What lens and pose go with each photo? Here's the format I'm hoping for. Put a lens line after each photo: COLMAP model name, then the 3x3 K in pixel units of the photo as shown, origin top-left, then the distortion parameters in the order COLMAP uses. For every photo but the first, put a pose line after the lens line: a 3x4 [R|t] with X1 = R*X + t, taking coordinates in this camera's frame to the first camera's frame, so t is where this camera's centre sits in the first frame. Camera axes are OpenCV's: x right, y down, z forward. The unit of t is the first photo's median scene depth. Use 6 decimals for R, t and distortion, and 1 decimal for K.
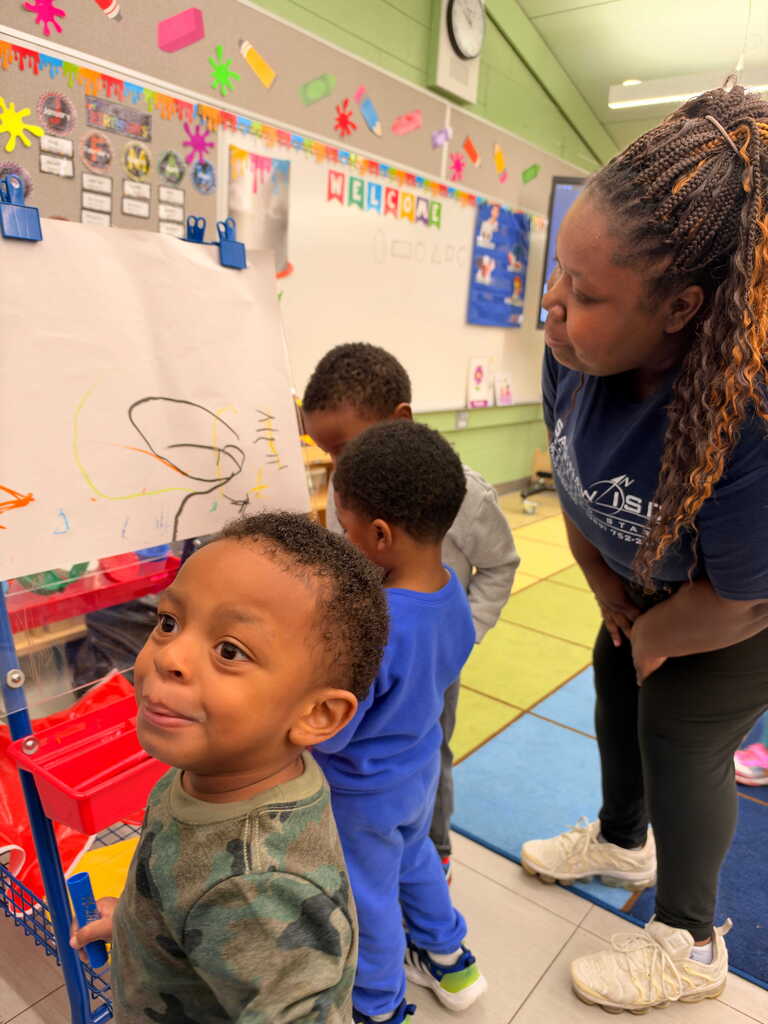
lens RADIAL K [[746.9, 0, 383.0], [0, 746.9, 505.4], [0, 0, 1]] dist [0.001466, -0.003606]
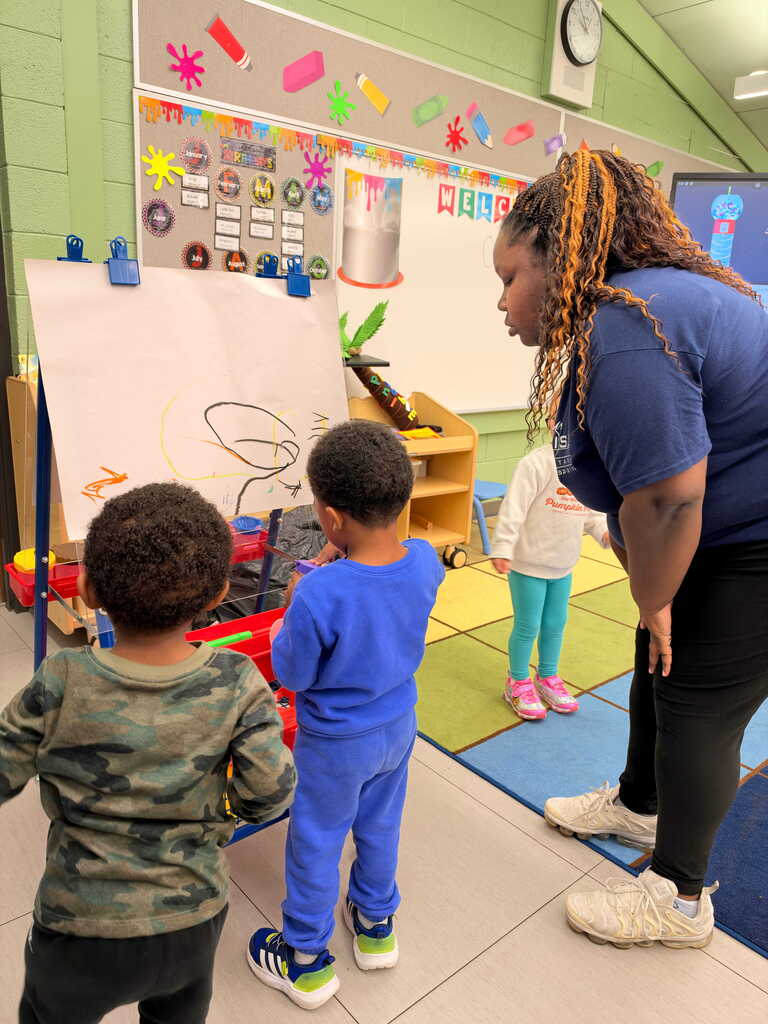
lens RADIAL K [[746.9, 0, 385.0], [0, 746.9, 515.8], [0, 0, 1]] dist [0.001466, -0.003606]
pose [[0.978134, 0.040997, -0.203897, 0.118574], [-0.035888, 0.998944, 0.028690, 0.002016], [0.204857, -0.020745, 0.978572, -0.107238]]
